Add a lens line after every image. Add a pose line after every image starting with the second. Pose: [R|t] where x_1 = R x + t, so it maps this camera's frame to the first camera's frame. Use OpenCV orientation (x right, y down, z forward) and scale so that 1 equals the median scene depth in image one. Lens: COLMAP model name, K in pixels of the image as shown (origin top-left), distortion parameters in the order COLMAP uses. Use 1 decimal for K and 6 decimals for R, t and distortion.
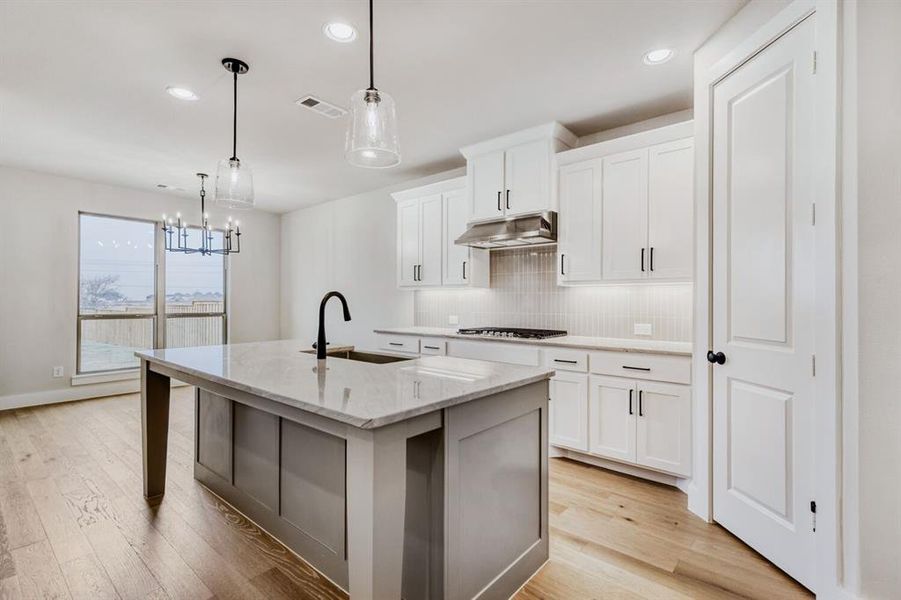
lens RADIAL K [[412.6, 0, 466.9], [0, 412.6, 308.7], [0, 0, 1]] dist [-0.001892, -0.001396]
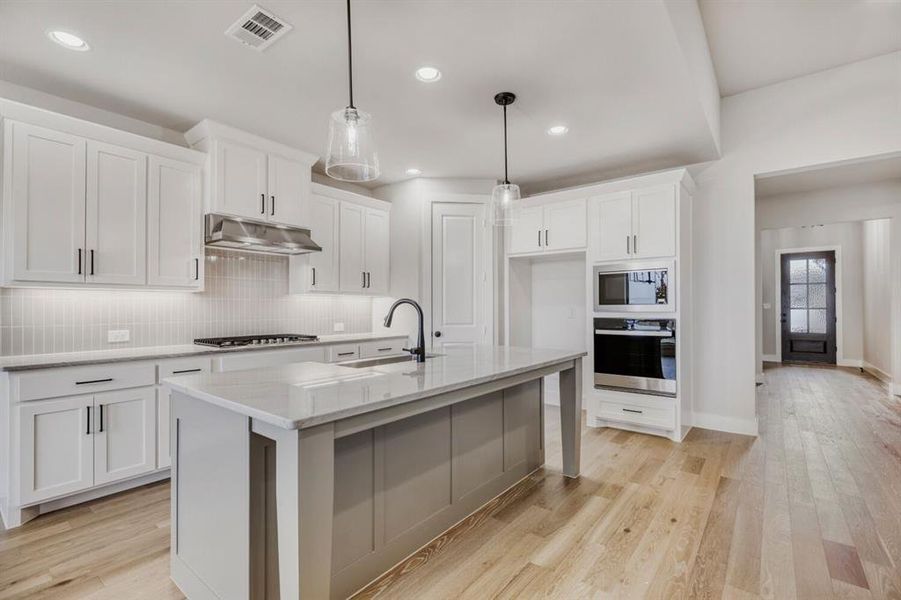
lens RADIAL K [[412.6, 0, 448.5], [0, 412.6, 303.9], [0, 0, 1]] dist [-0.001892, -0.001396]
pose [[-0.022771, 0.001951, 0.999739, -0.977937], [0.016434, 0.999864, -0.001577, -0.020175], [-0.999606, 0.016393, -0.022800, 0.645337]]
